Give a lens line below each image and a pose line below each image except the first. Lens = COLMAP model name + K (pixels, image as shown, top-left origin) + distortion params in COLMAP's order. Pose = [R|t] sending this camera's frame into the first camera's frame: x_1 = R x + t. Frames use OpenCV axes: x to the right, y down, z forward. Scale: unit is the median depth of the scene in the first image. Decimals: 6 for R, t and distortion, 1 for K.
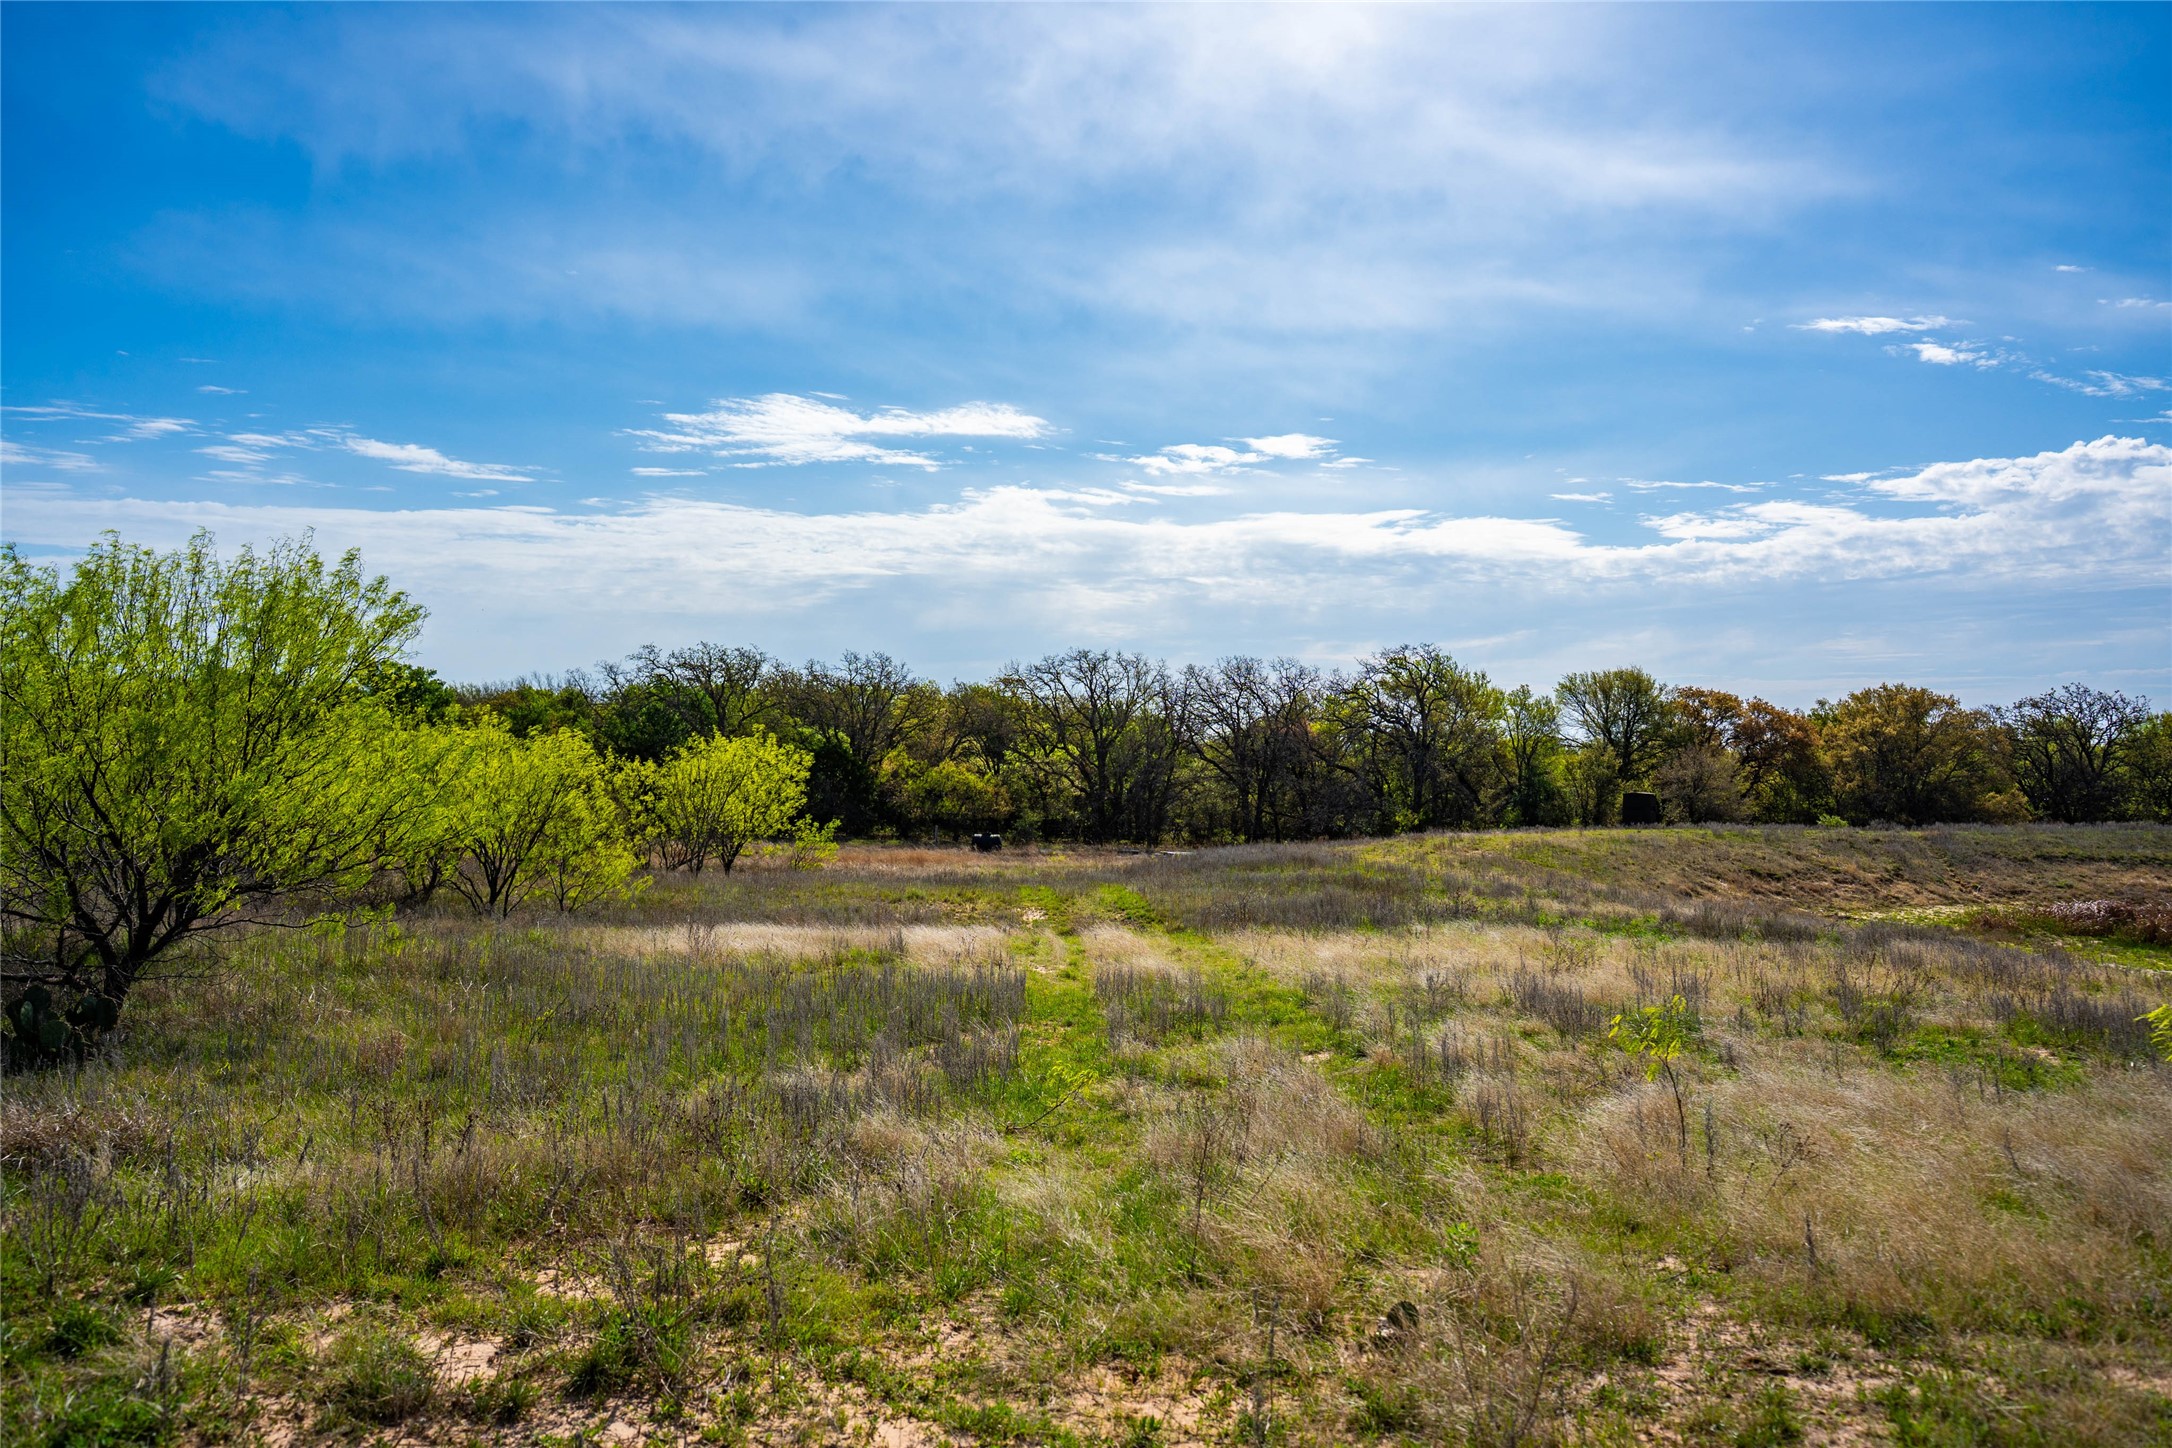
lens RADIAL K [[1752.2, 0, 1090.9], [0, 1752.2, 744.5], [0, 0, 1]] dist [0.009795, 0.006026]
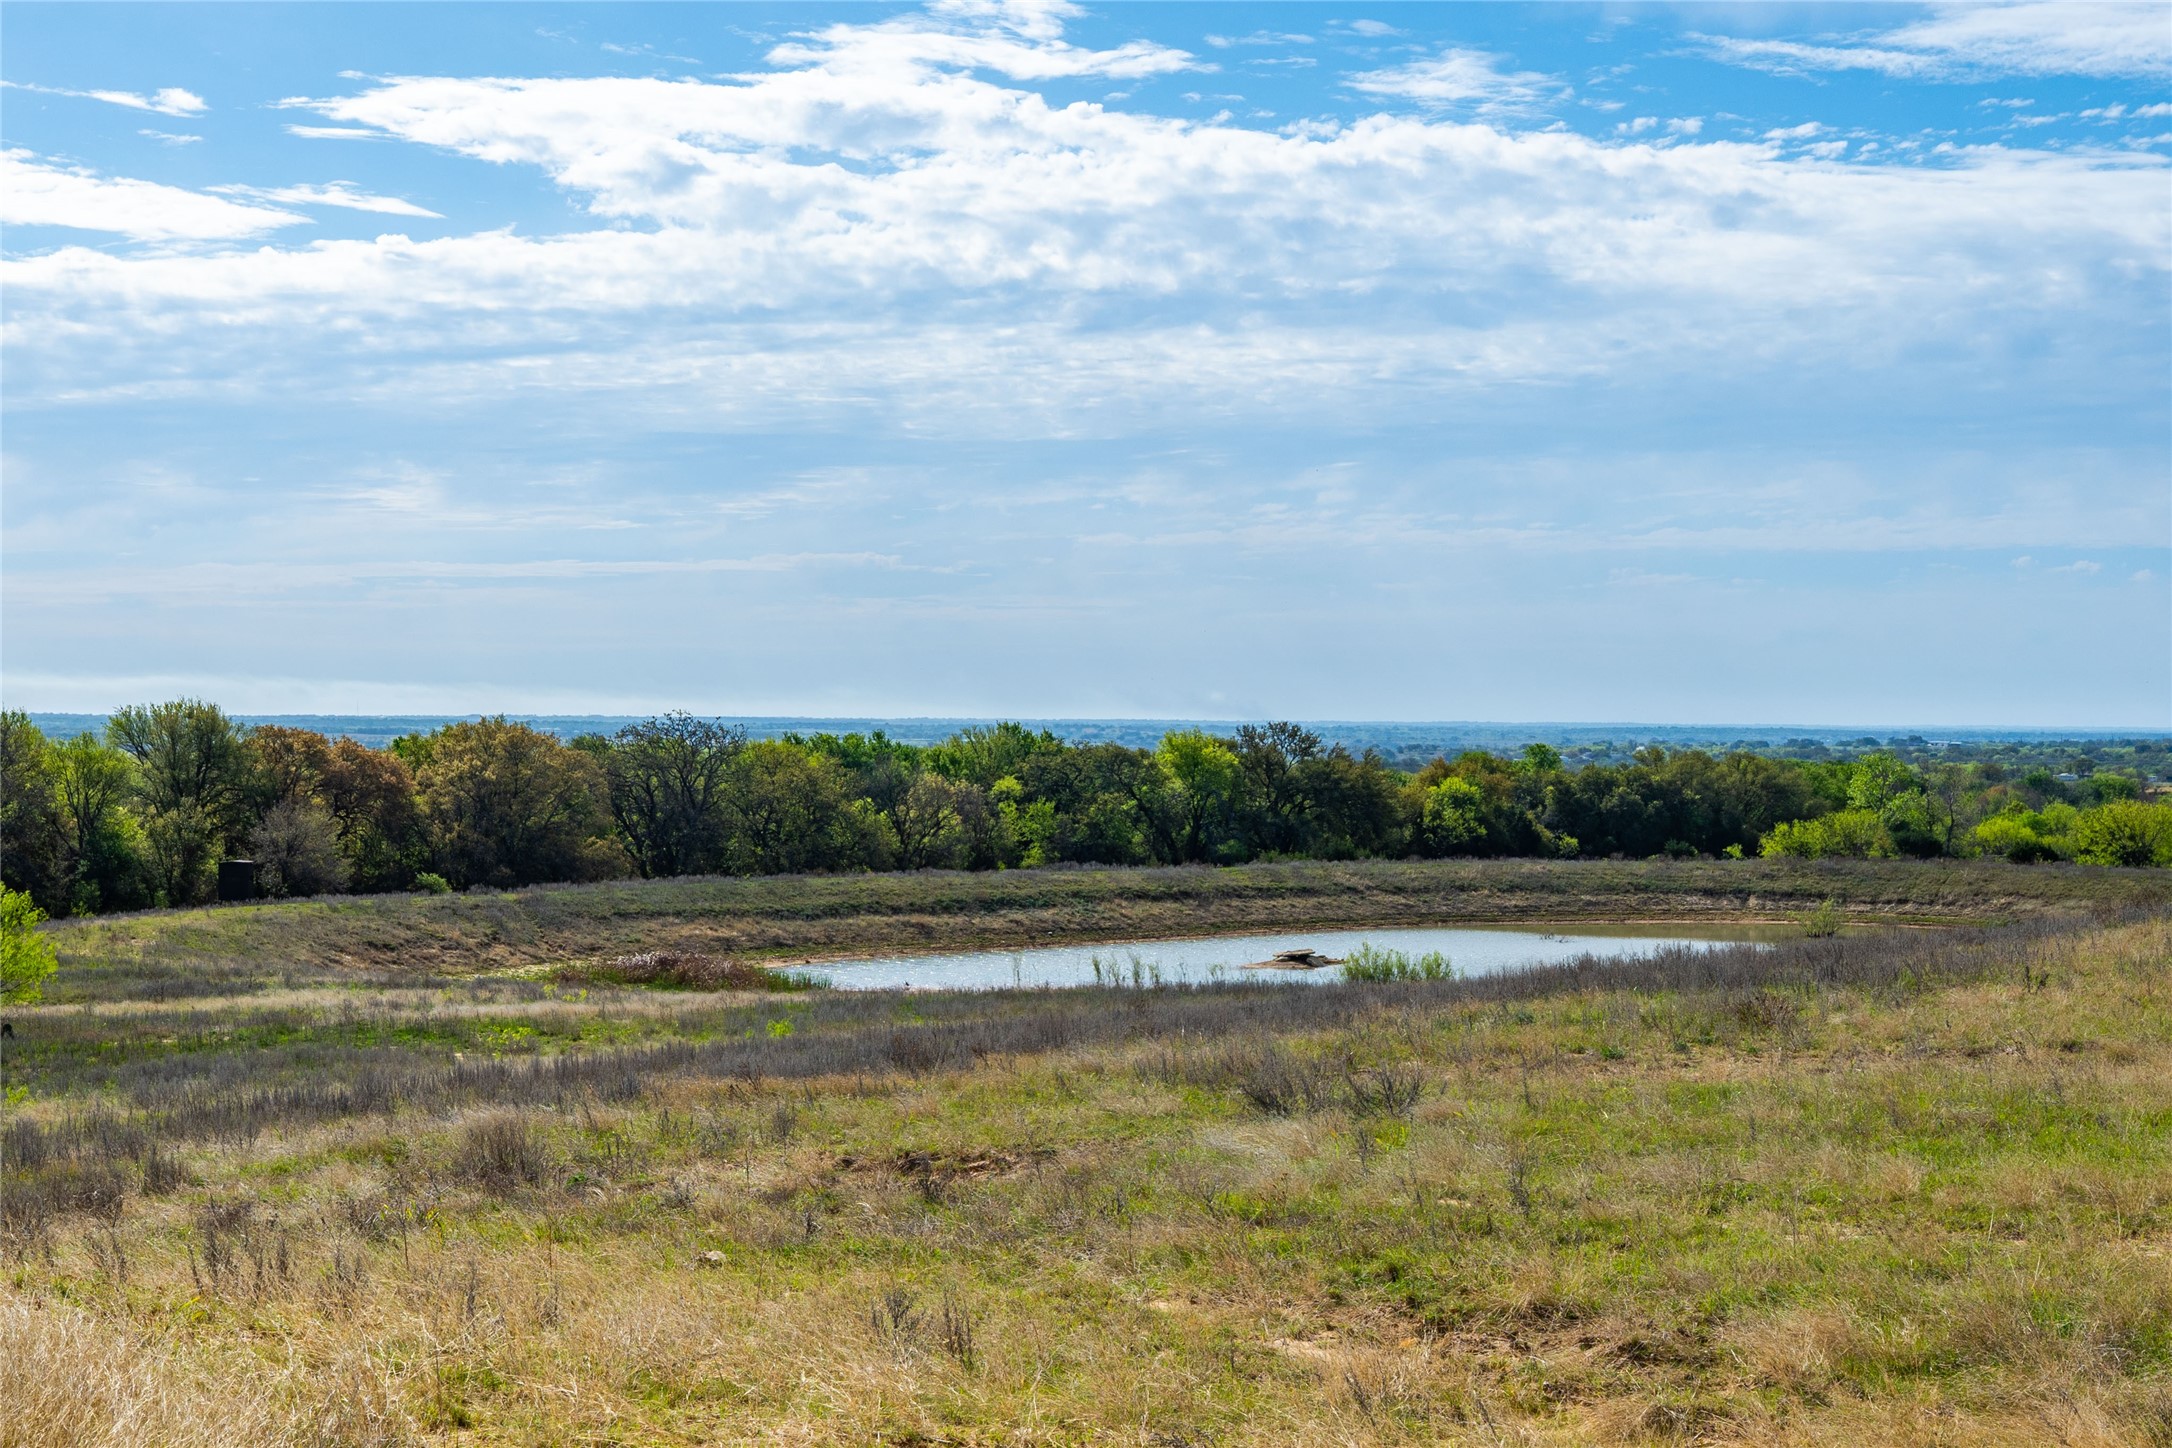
lens RADIAL K [[3233.1, 0, 1141.7], [0, 3233.1, 641.5], [0, 0, 1]] dist [0.012000, 0.000000]
pose [[0.810834, 0.000378, 0.585276, -0.224743], [0.009379, 0.999863, -0.013640, -0.045619], [-0.585201, 0.016549, 0.810719, -0.498281]]
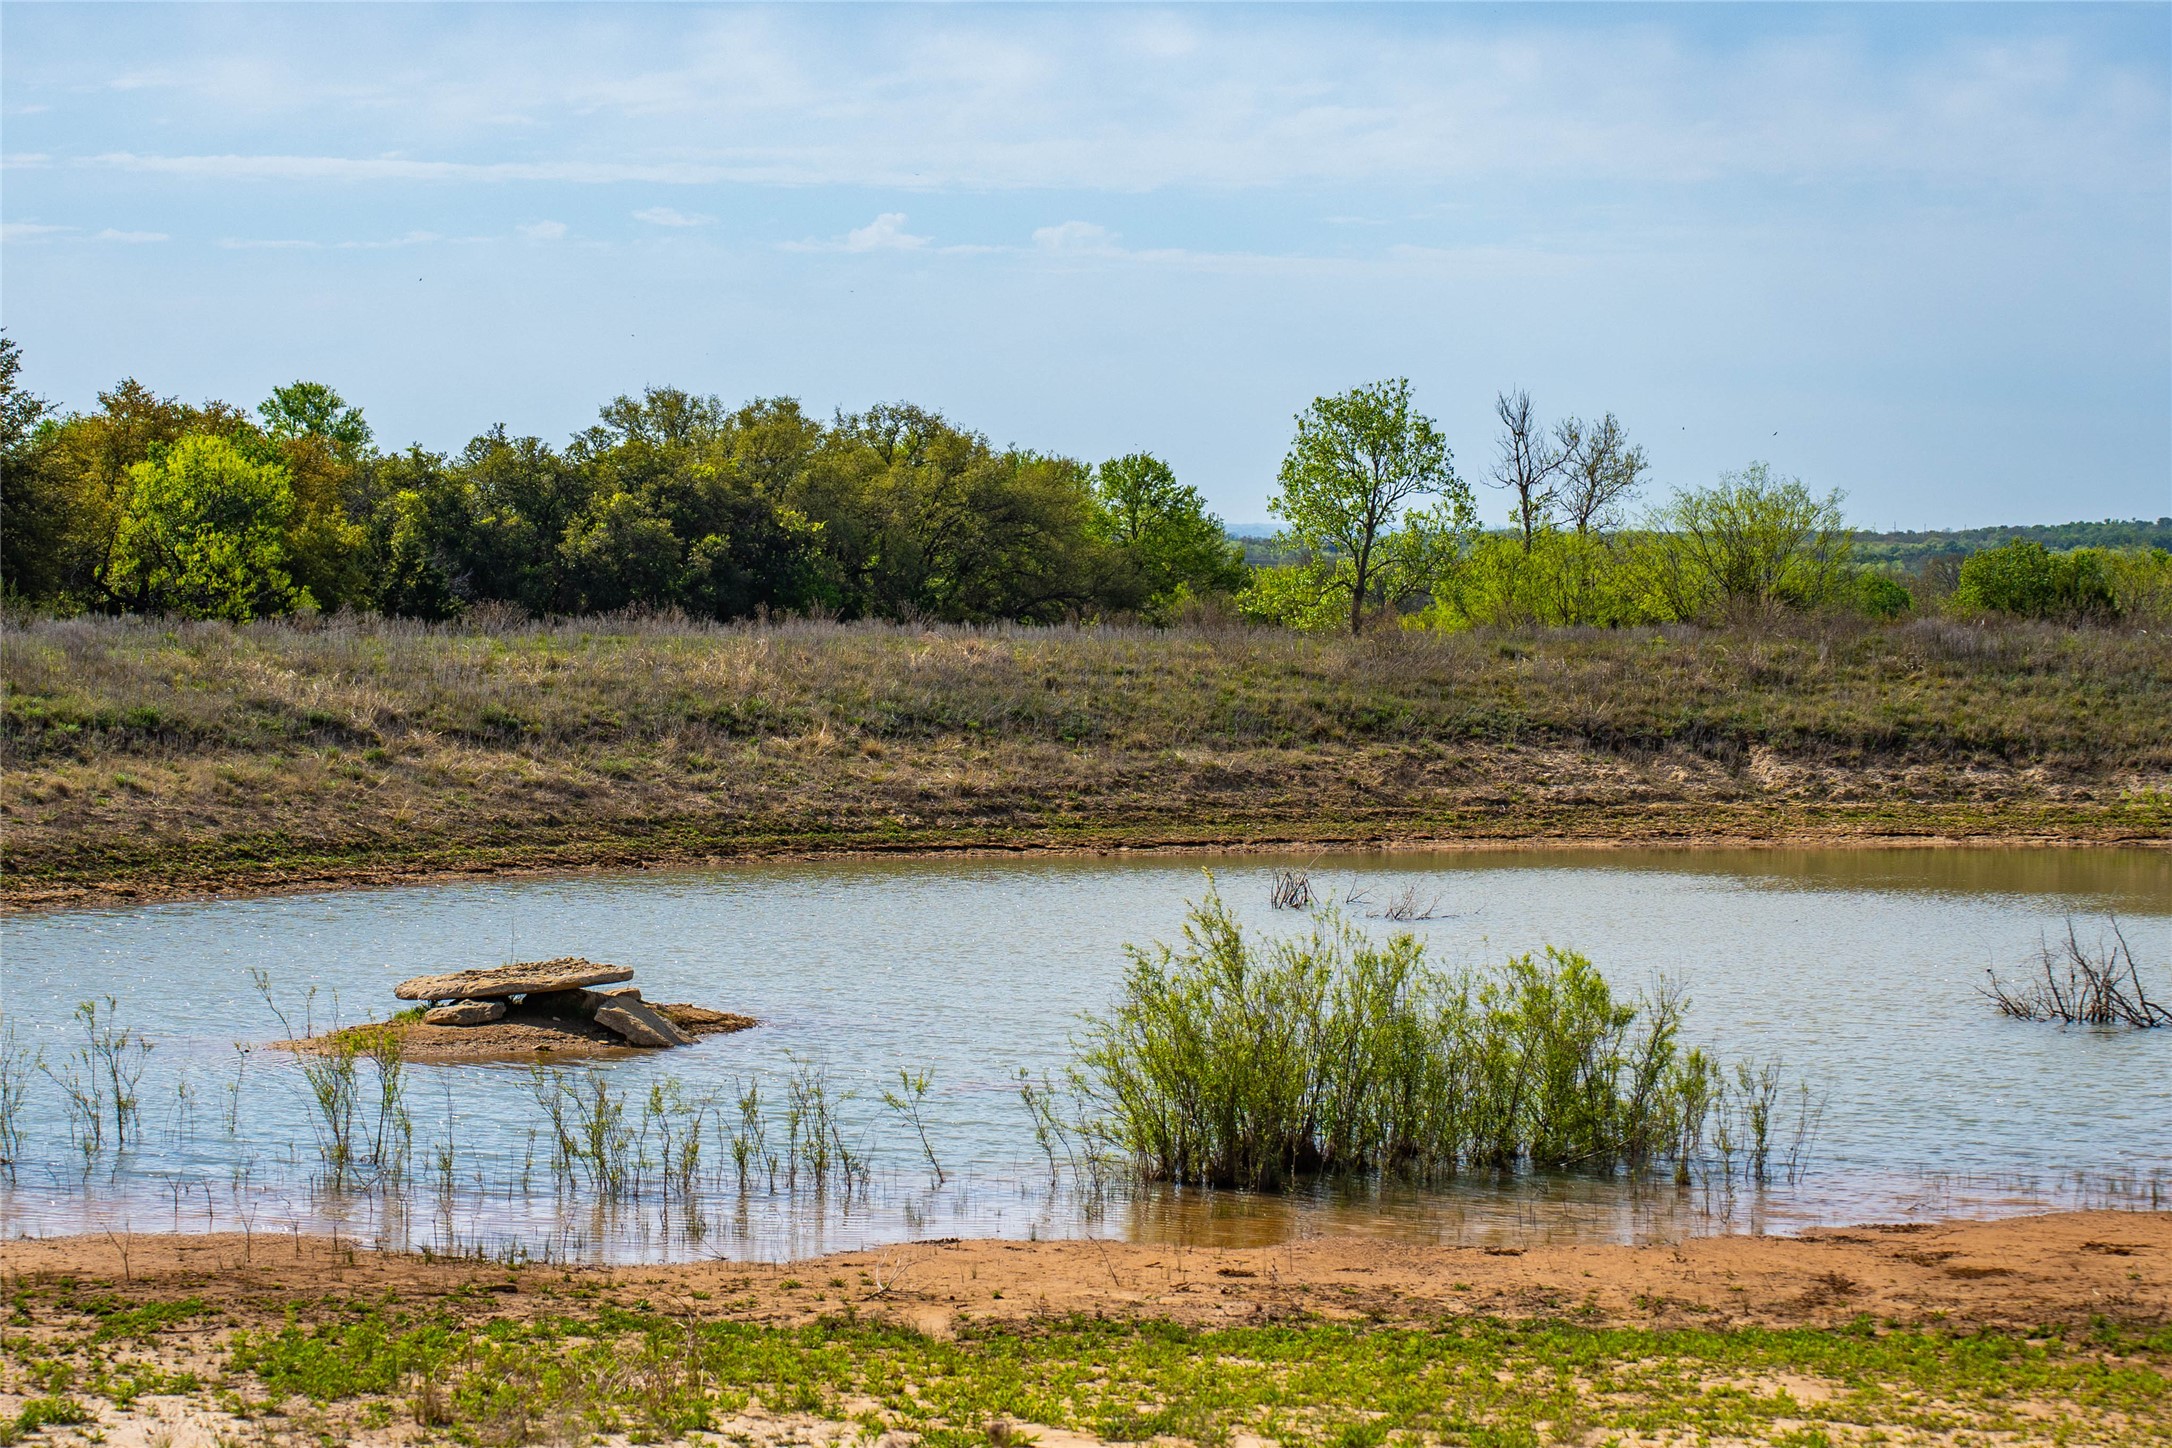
lens RADIAL K [[6888.8, 0, 1091.1], [0, 6888.8, 723.5], [0, 0, 1]] dist [0.000628, 0.000000]
pose [[0.592252, -0.036586, 0.804922, 0.156141], [0.001984, 0.999032, 0.043949, 0.015047], [-0.805750, -0.024432, 0.591751, 0.129170]]
